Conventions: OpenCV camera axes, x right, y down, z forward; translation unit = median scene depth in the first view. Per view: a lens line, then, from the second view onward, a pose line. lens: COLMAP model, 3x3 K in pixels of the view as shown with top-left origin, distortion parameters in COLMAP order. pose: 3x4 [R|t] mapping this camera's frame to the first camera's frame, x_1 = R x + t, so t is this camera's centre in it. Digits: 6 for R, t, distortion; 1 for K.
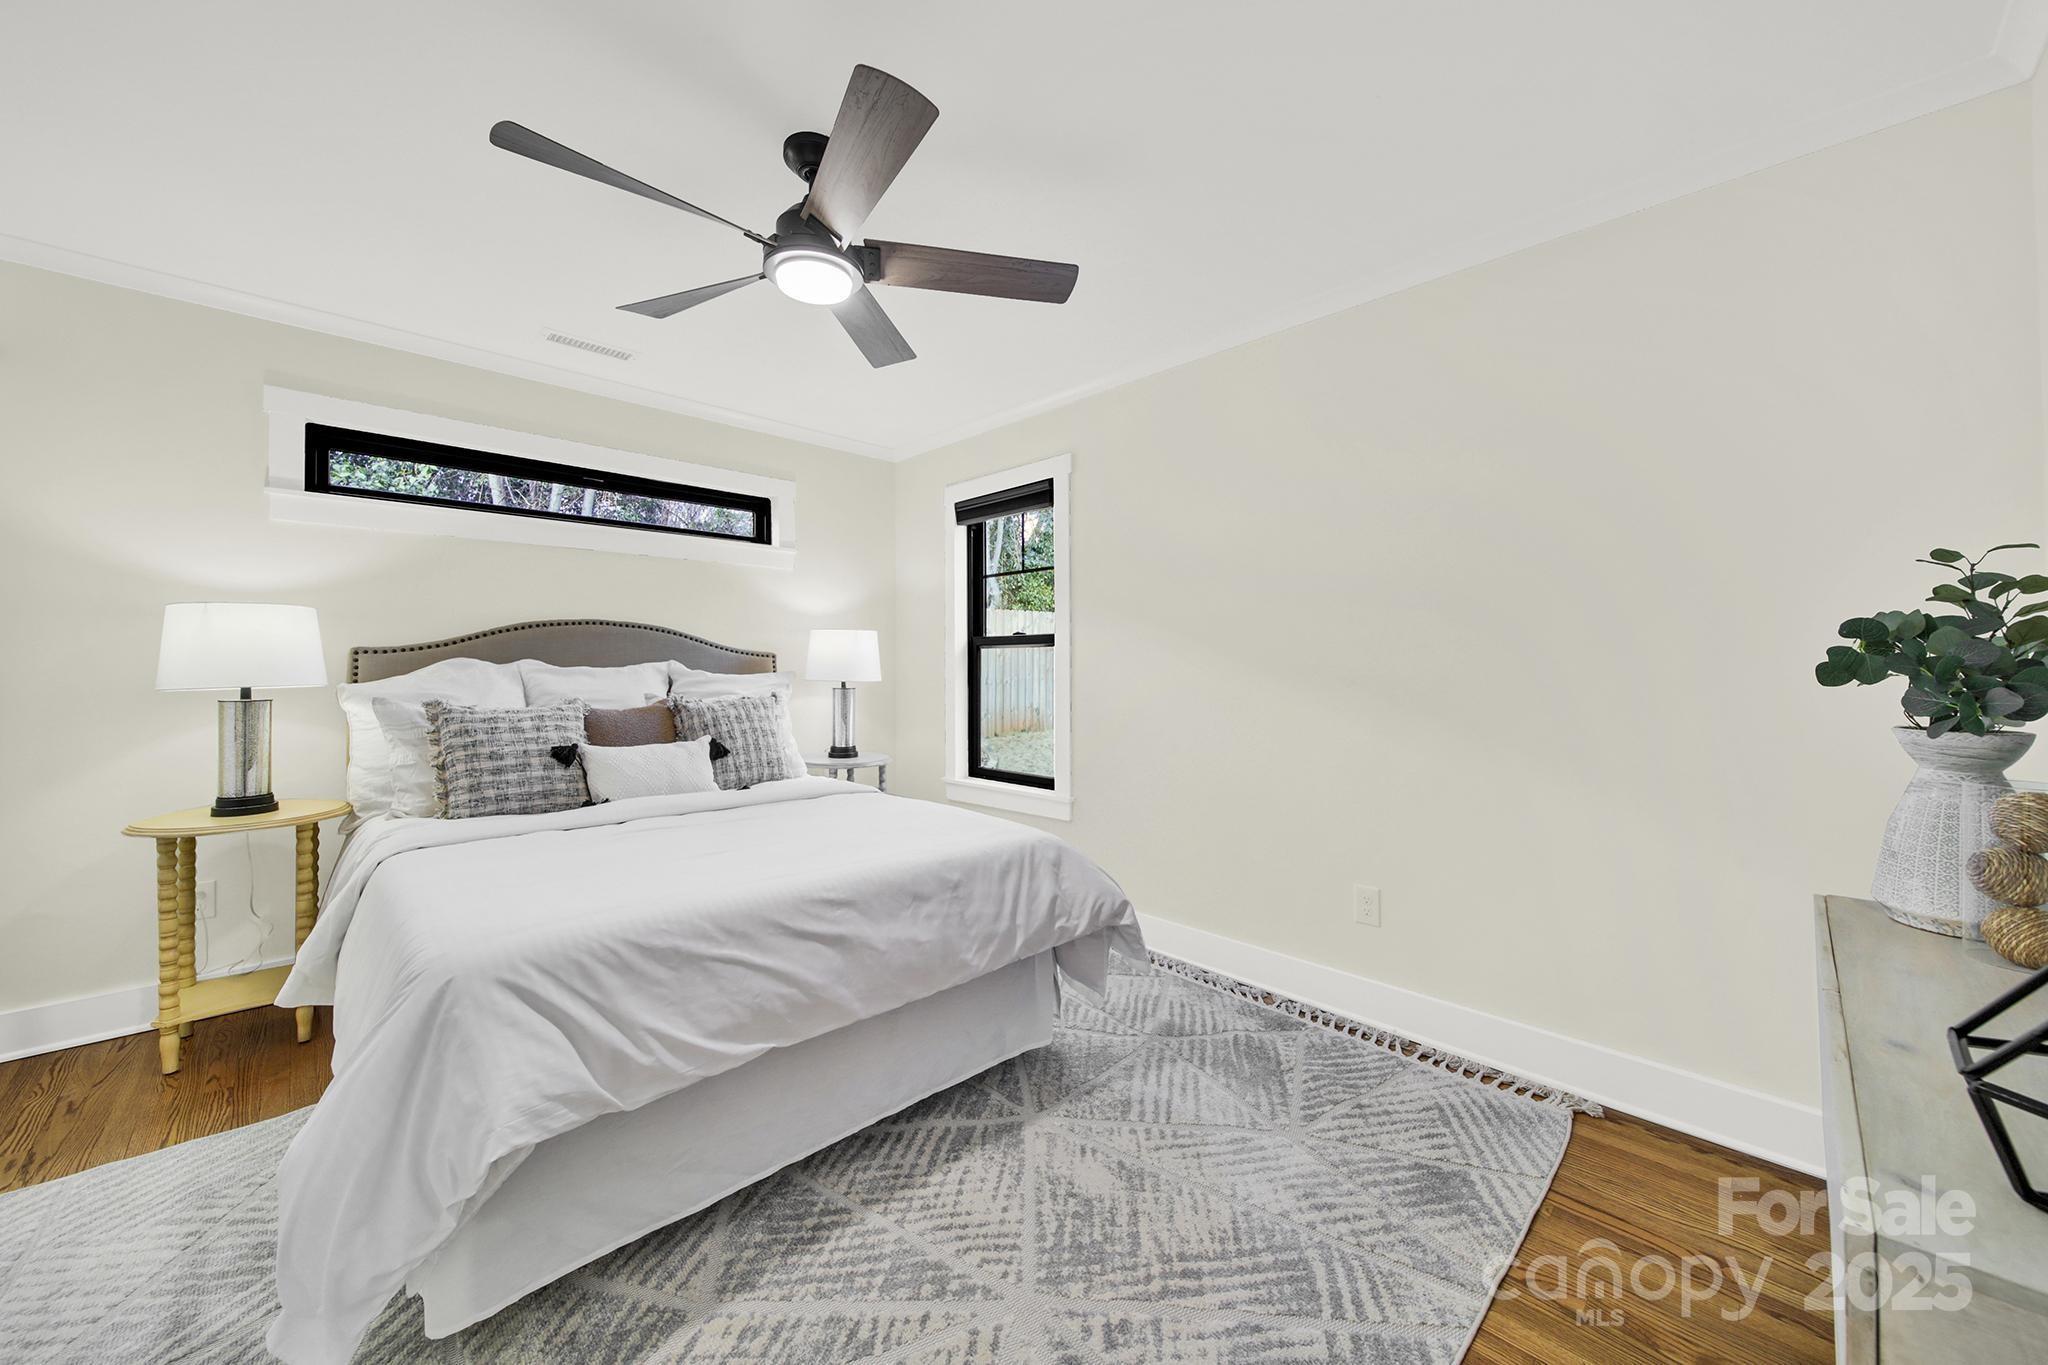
lens RADIAL K [[754.4, 0, 1023.9], [0, 754.4, 658.4], [0, 0, 1]] dist [-0.005516, -0.000097]
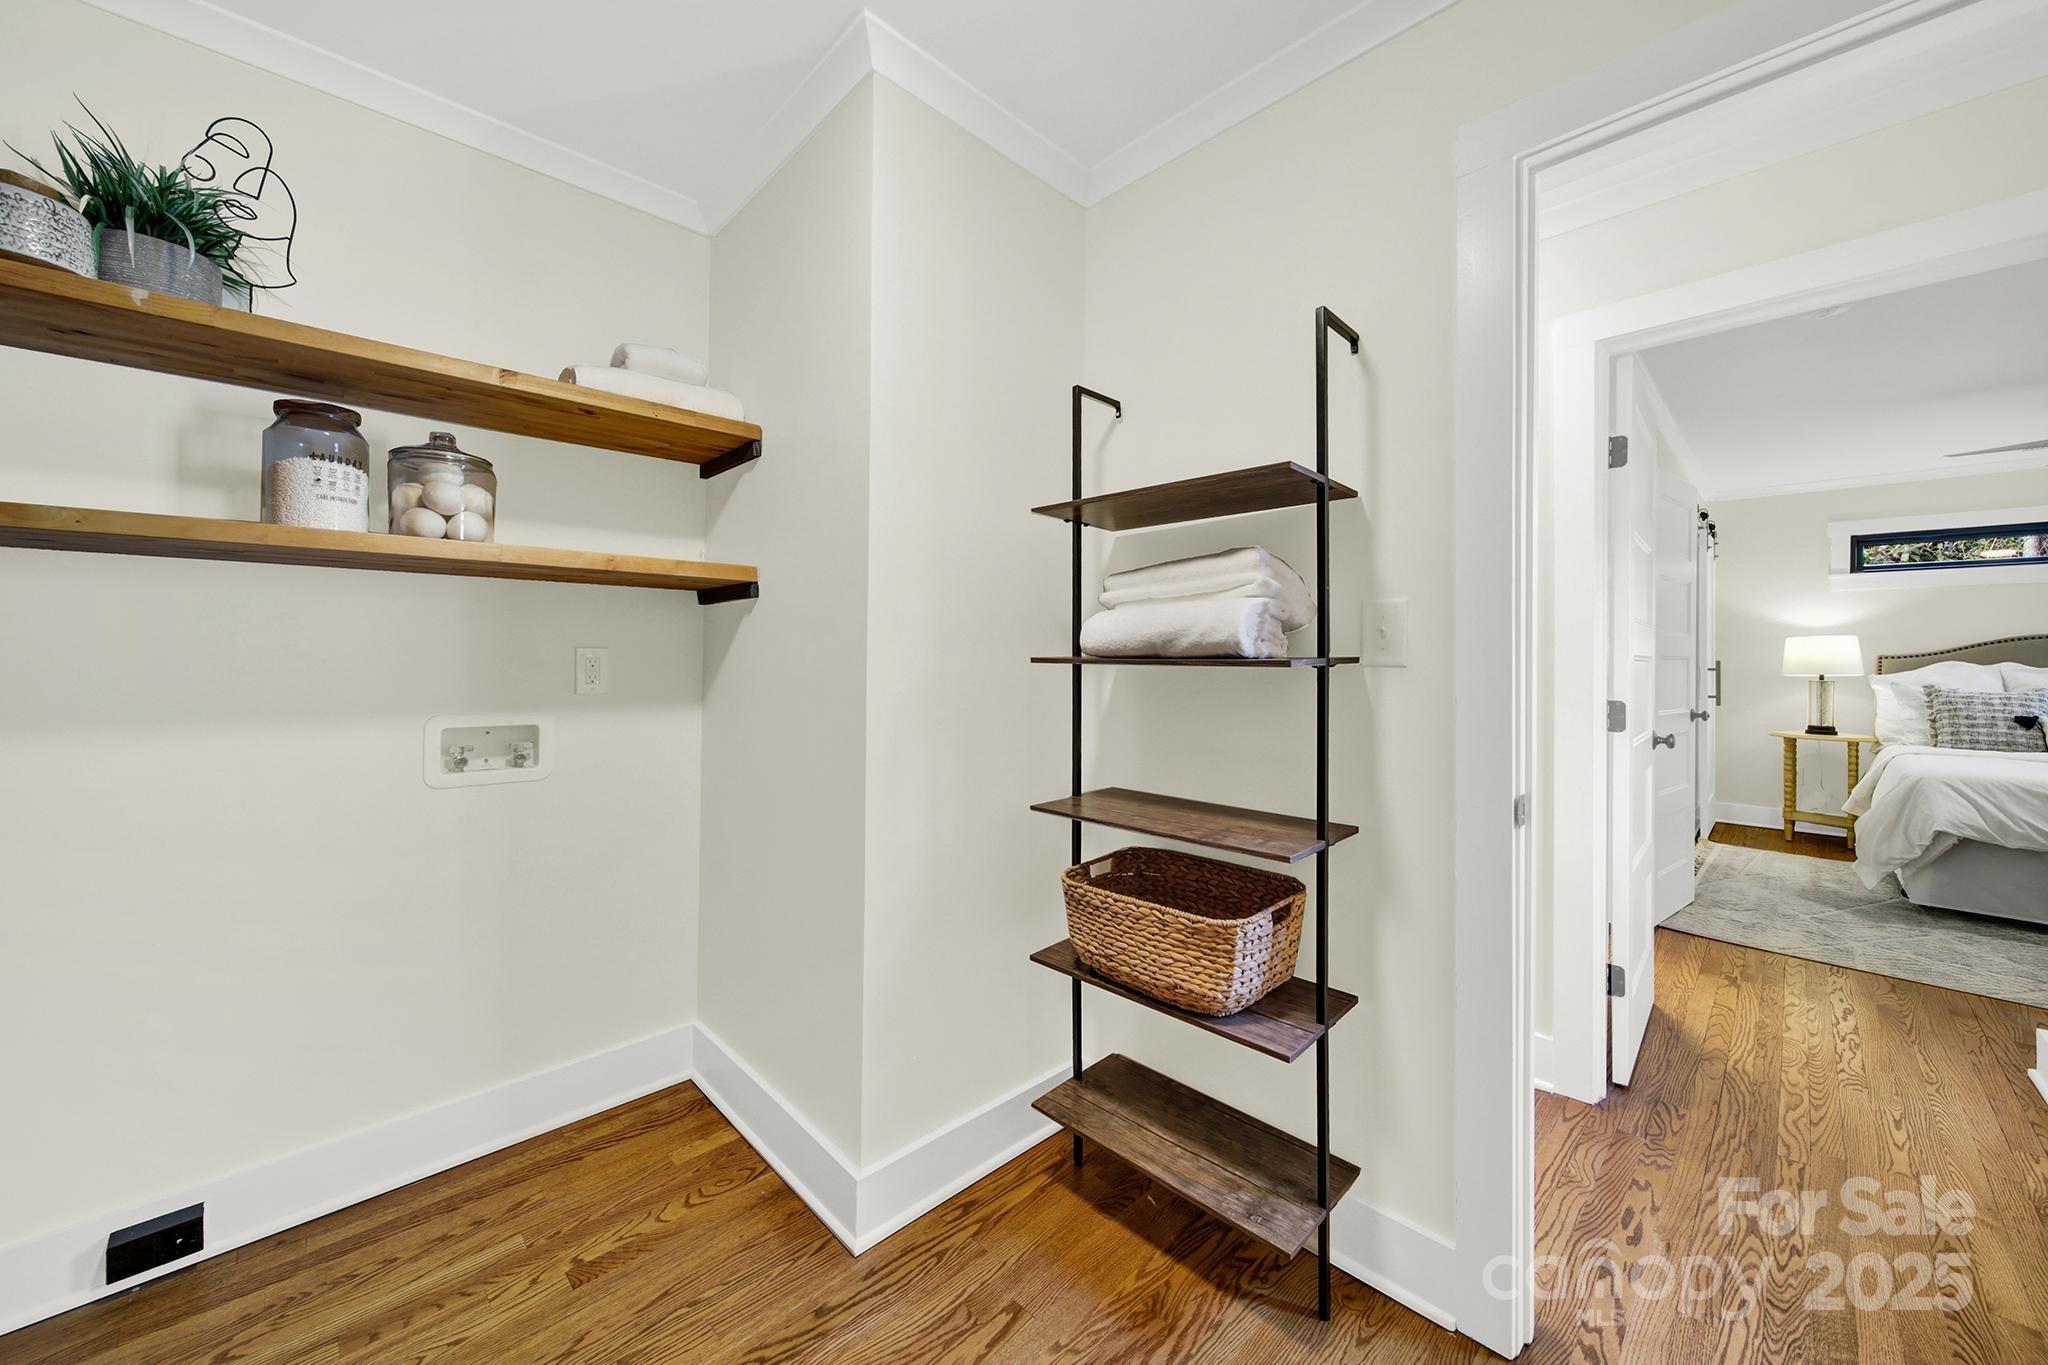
lens RADIAL K [[754.4, 0, 1023.9], [0, 754.4, 658.4], [0, 0, 1]] dist [-0.005516, -0.000097]
pose [[-0.001330, 0.003649, -0.999992, 1.002083], [-0.001143, 0.999993, 0.003651, -0.011648], [0.999998, 0.001148, -0.001326, -1.158085]]
